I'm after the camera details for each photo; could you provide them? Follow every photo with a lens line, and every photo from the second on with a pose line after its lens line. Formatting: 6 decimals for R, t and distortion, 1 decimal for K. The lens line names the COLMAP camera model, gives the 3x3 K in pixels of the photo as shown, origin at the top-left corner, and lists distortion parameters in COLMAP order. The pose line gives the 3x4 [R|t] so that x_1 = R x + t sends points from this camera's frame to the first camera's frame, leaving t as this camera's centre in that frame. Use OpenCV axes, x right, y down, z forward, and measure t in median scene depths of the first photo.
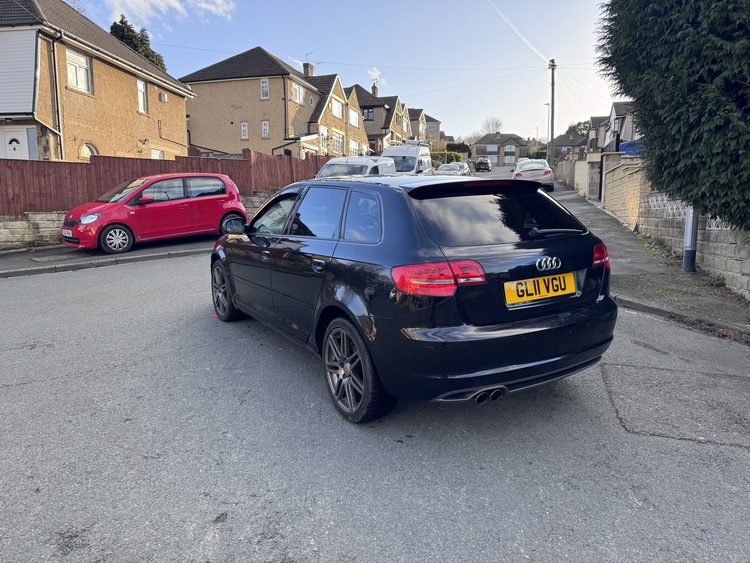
lens RADIAL K [[521.1, 0, 375.0], [0, 521.1, 281.5], [0, 0, 1]] dist [0.072477, -0.087263]
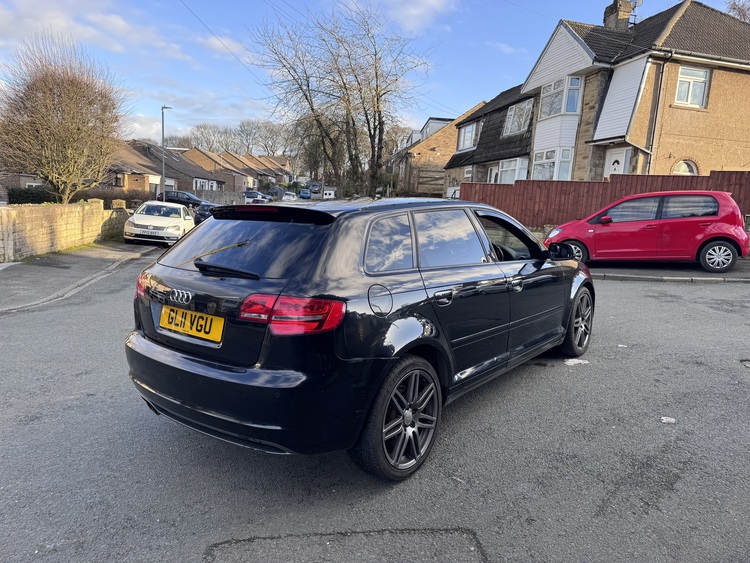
lens RADIAL K [[529.9, 0, 375.0], [0, 529.9, 281.5], [0, 0, 1]] dist [0.007333, 0.004015]
pose [[0.339865, 0.154044, -0.927773, 0.228131], [-0.181909, 0.978633, 0.095851, -0.036773], [0.922714, 0.136194, 0.360625, 0.170222]]
